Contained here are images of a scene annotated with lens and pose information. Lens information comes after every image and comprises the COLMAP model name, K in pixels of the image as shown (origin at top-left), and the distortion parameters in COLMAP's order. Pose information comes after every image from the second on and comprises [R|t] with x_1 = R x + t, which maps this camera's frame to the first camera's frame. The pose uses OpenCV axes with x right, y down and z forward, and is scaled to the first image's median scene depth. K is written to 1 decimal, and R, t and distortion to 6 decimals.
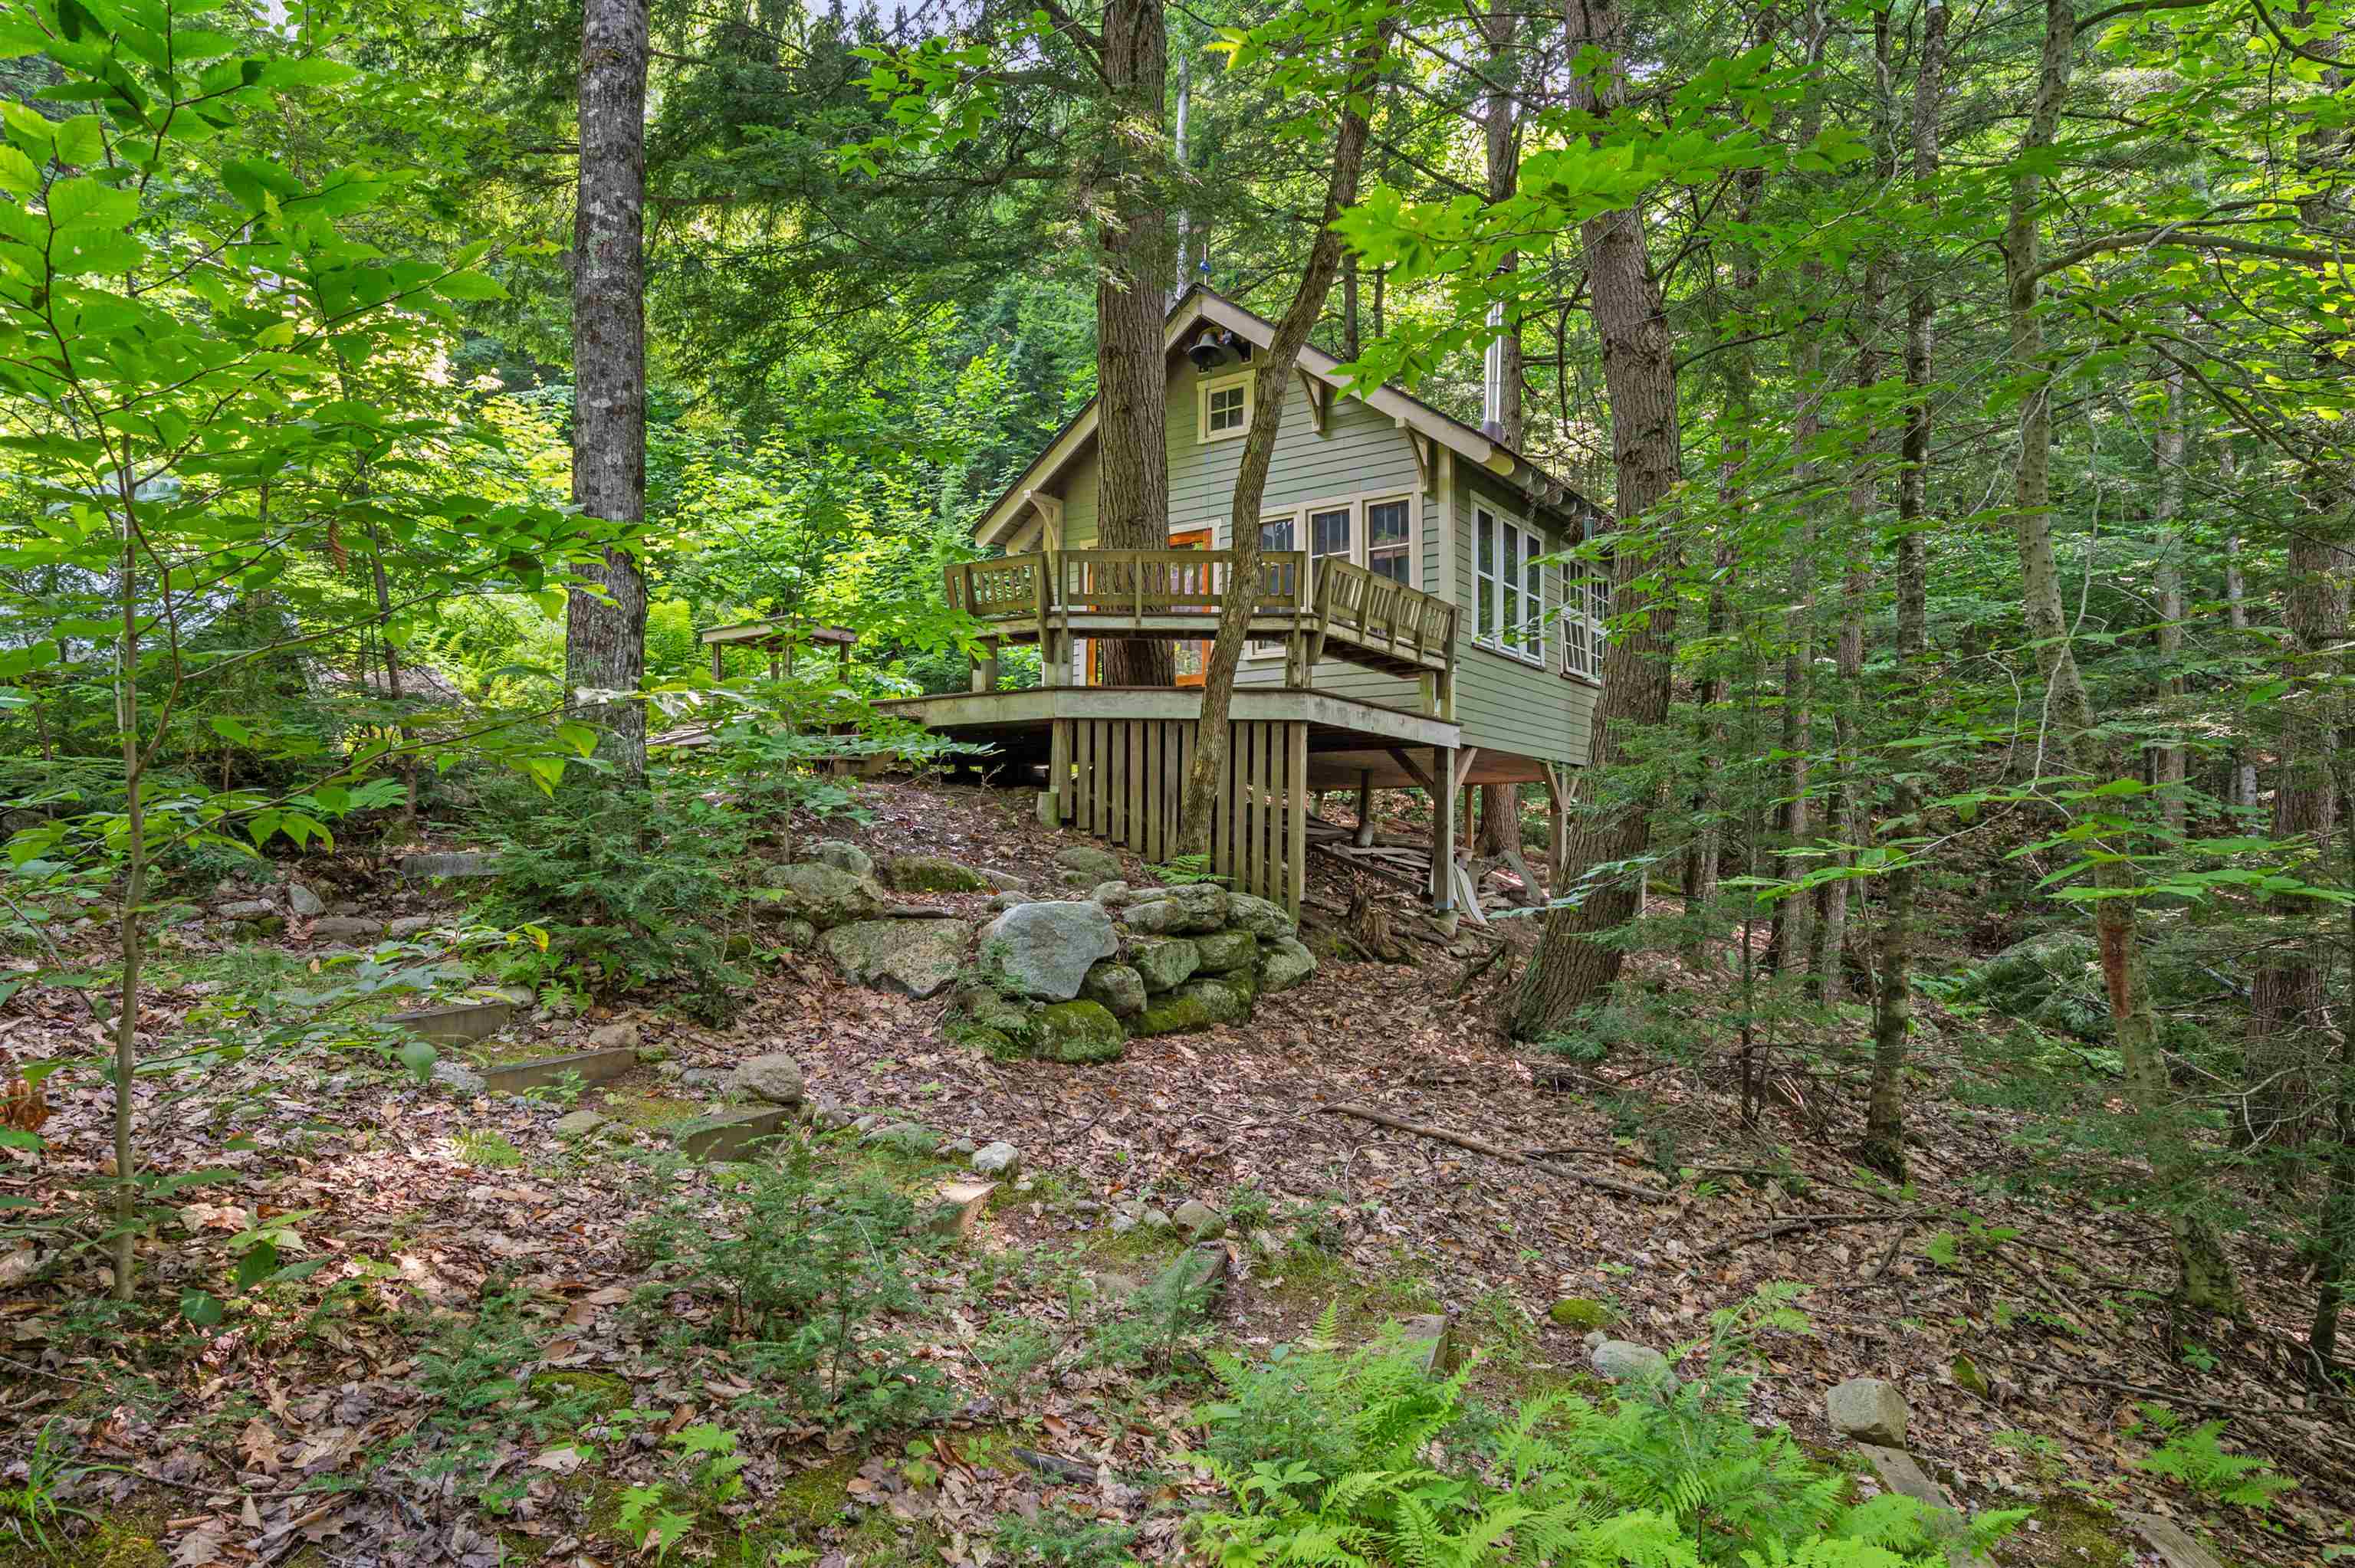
lens RADIAL K [[1336.3, 0, 1184.9], [0, 1336.3, 827.2], [0, 0, 1]] dist [0.005432, 0.000351]
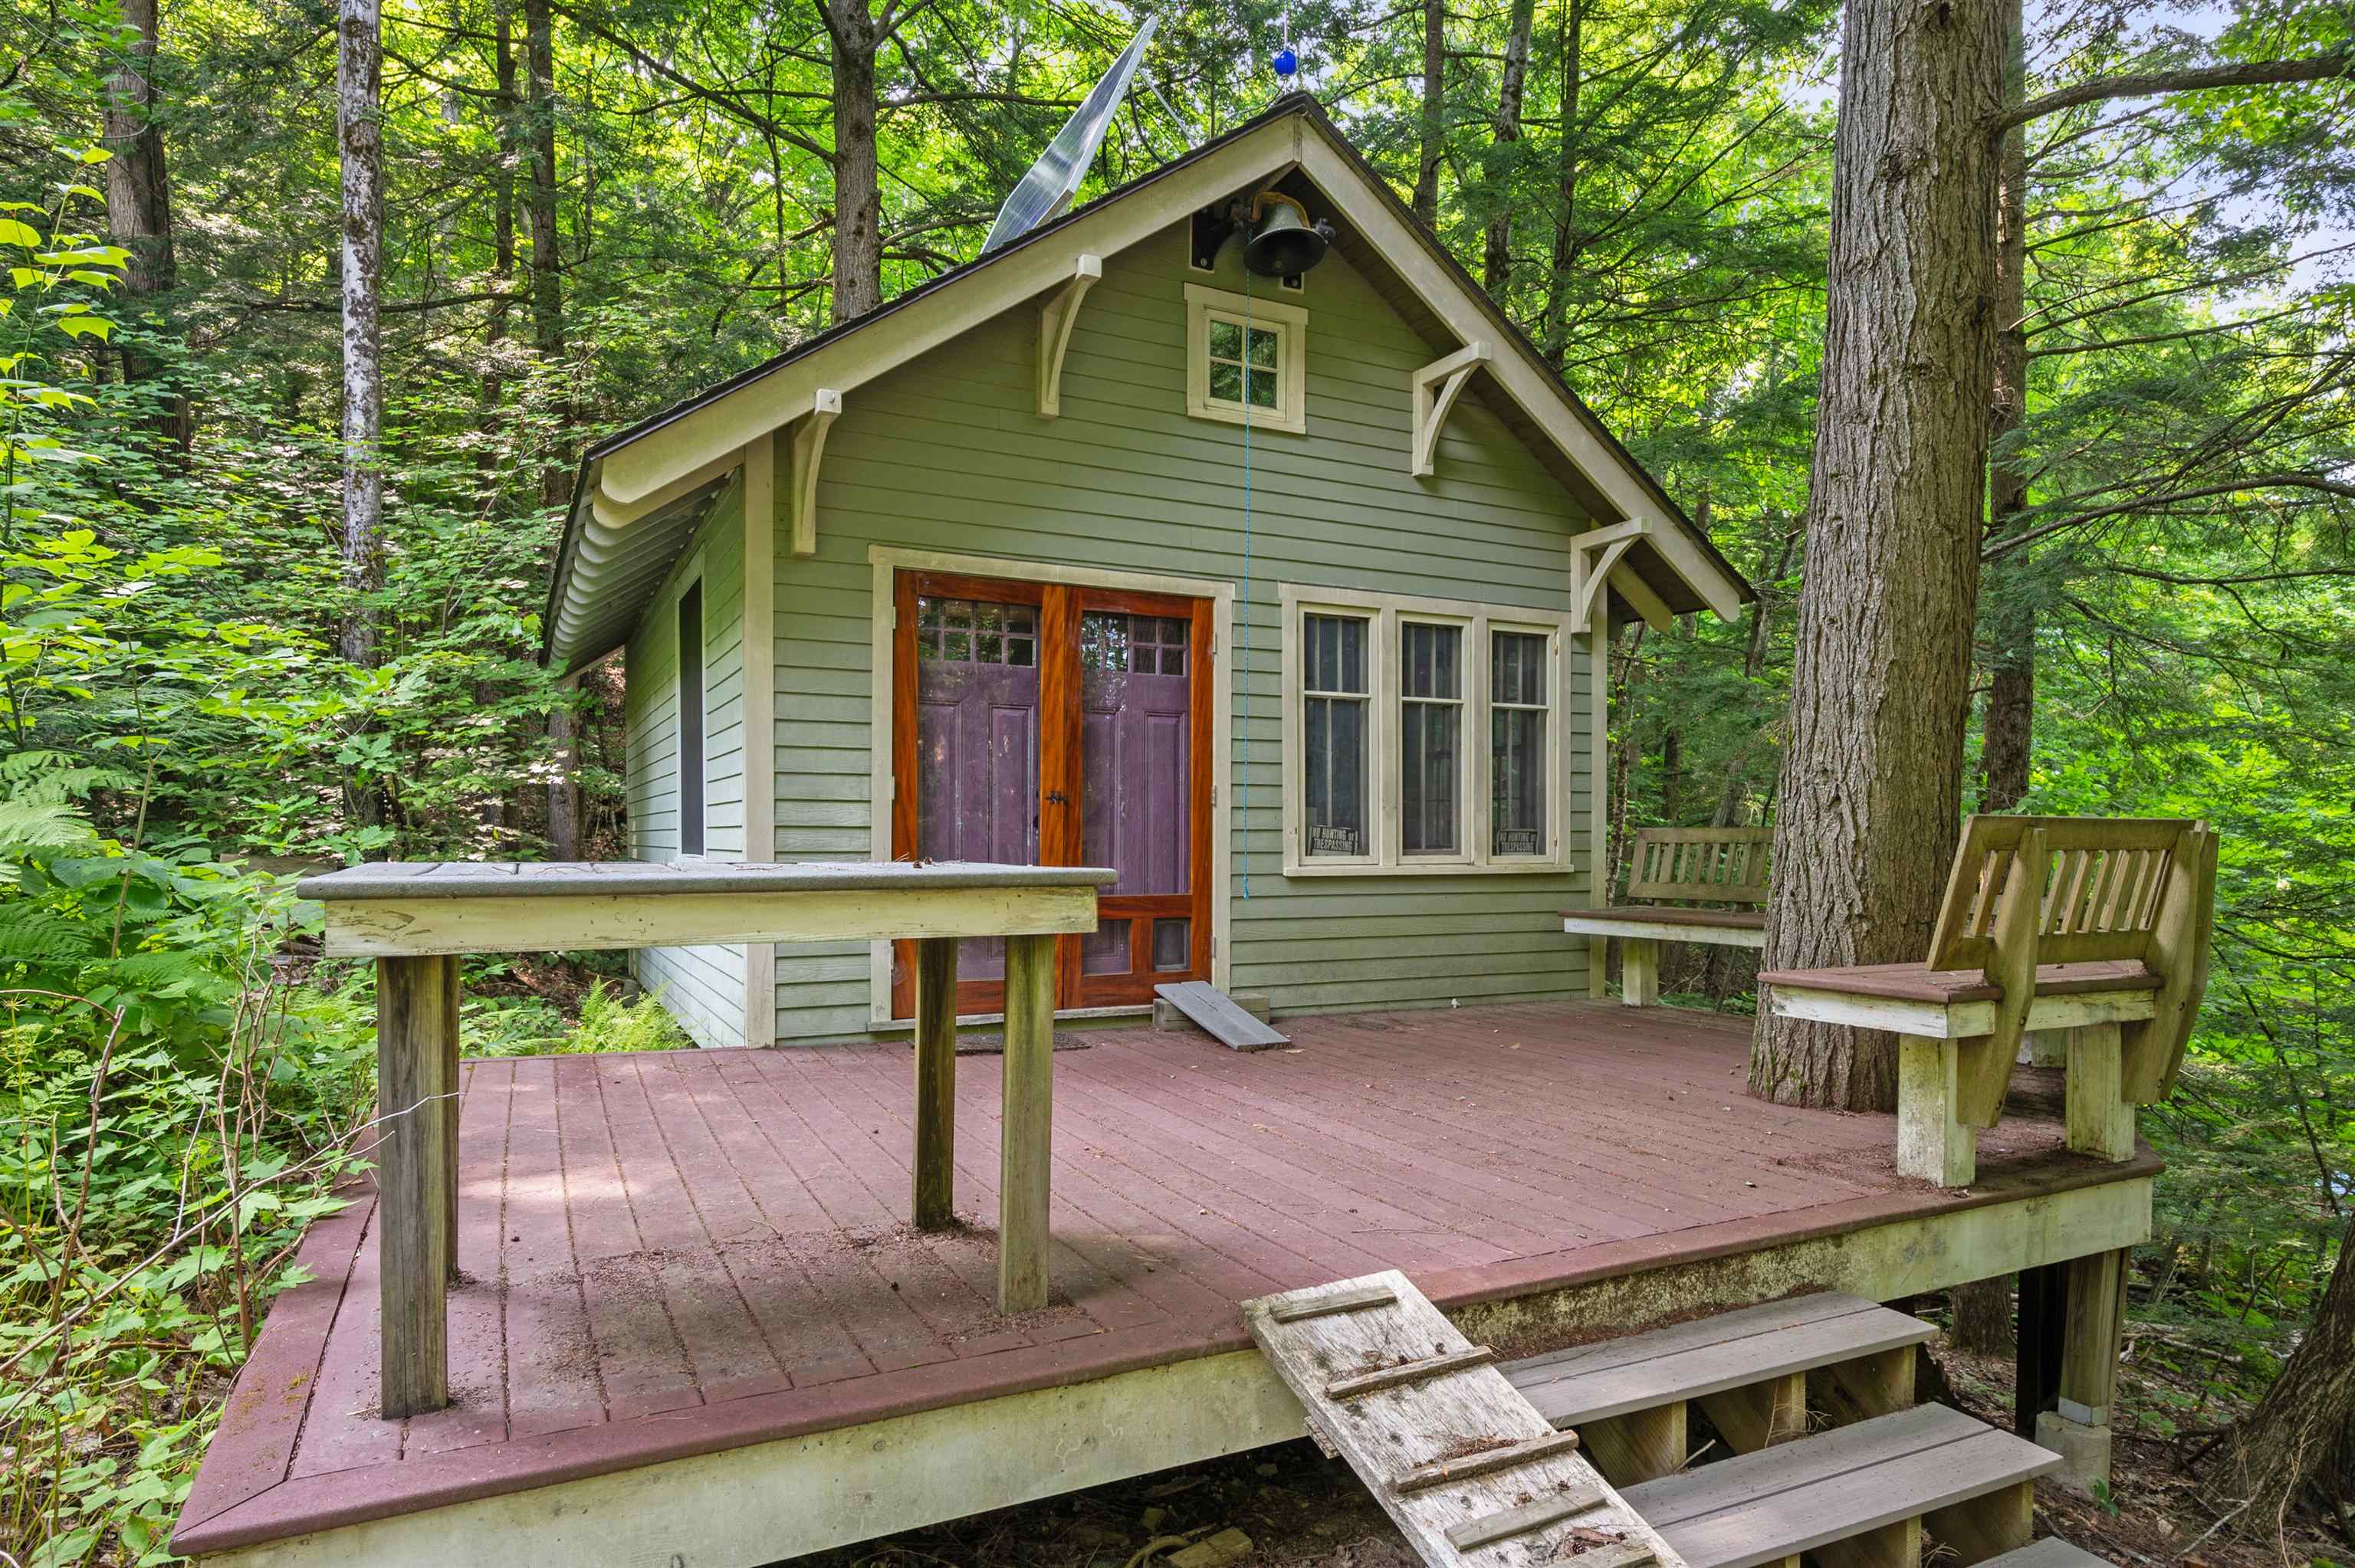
lens RADIAL K [[1349.5, 0, 1176.6], [0, 1349.5, 835.7], [0, 0, 1]] dist [0.002120, -0.000061]
pose [[0.471341, -0.008831, 0.881907, -0.430380], [-0.016273, 0.999693, 0.018707, -0.149972], [-0.881801, -0.023169, 0.471052, 0.795987]]
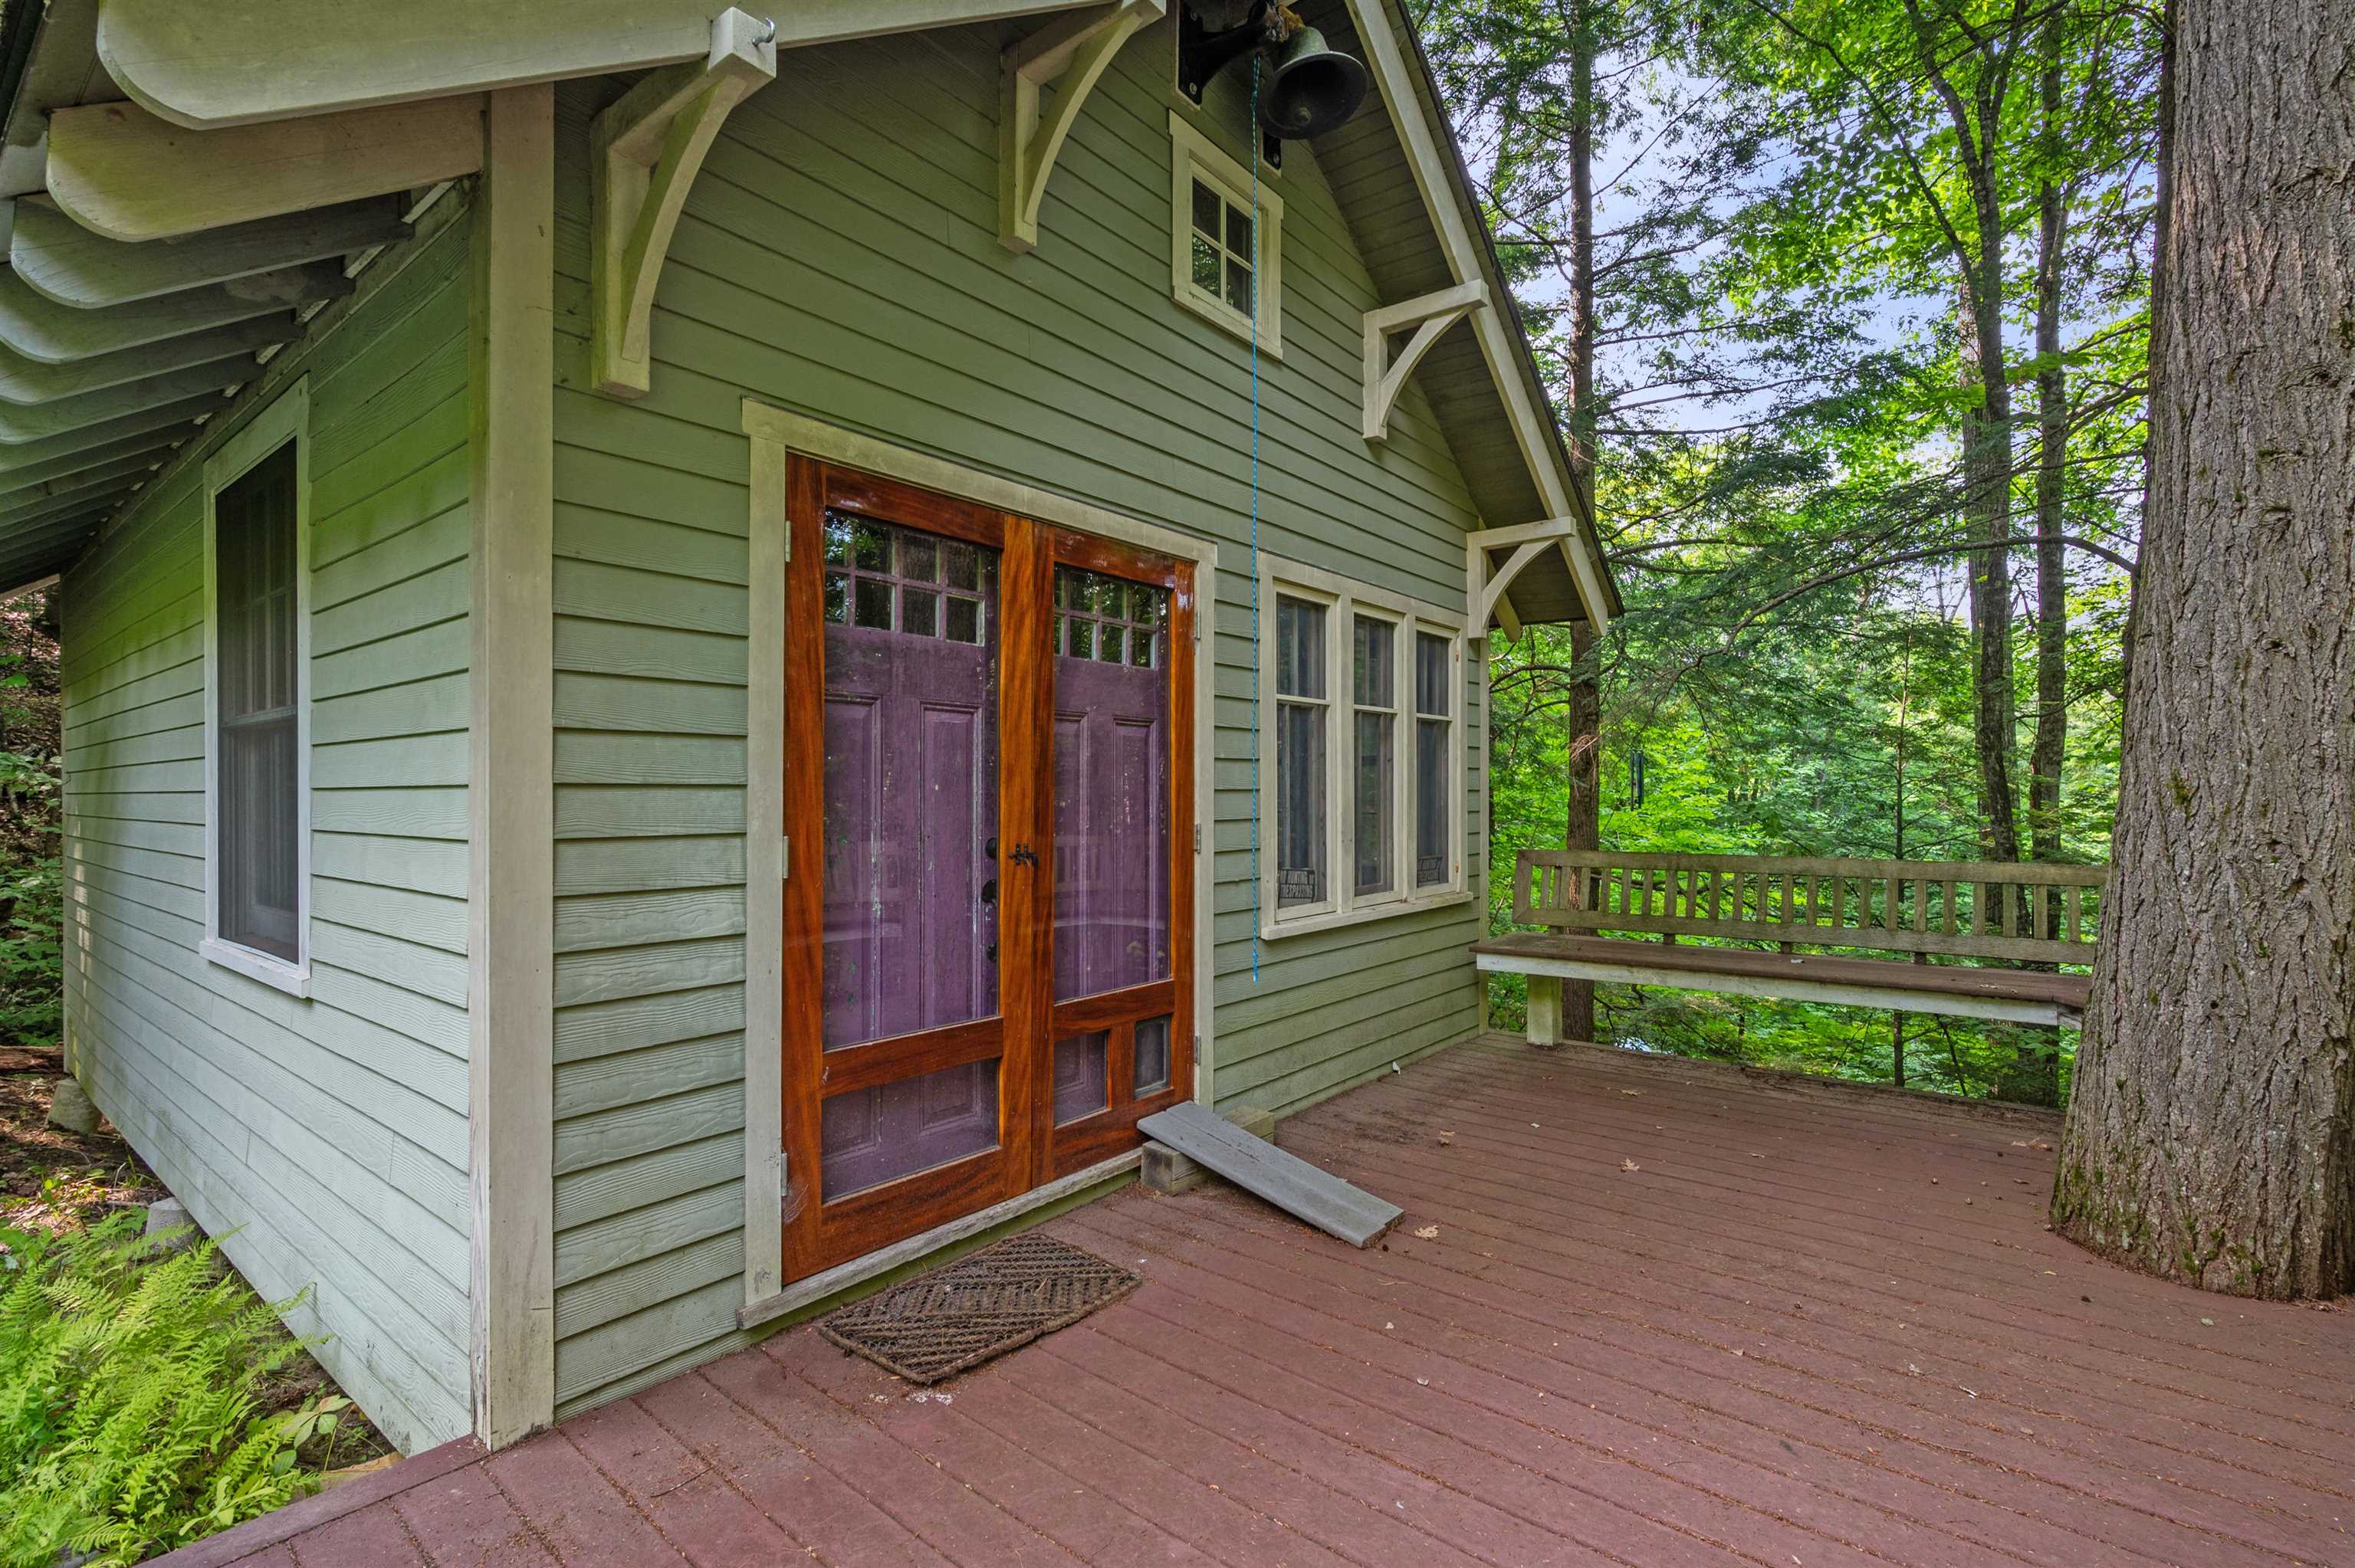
lens RADIAL K [[1082.4, 0, 1180.4], [0, 1082.4, 780.1], [0, 0, 1]] dist [0.002102, 0.000454]
pose [[0.061023, 0.002575, 0.998133, -0.268199], [-0.019154, 0.999816, -0.001409, -0.170588], [-0.997953, -0.019032, 0.061061, 1.008449]]
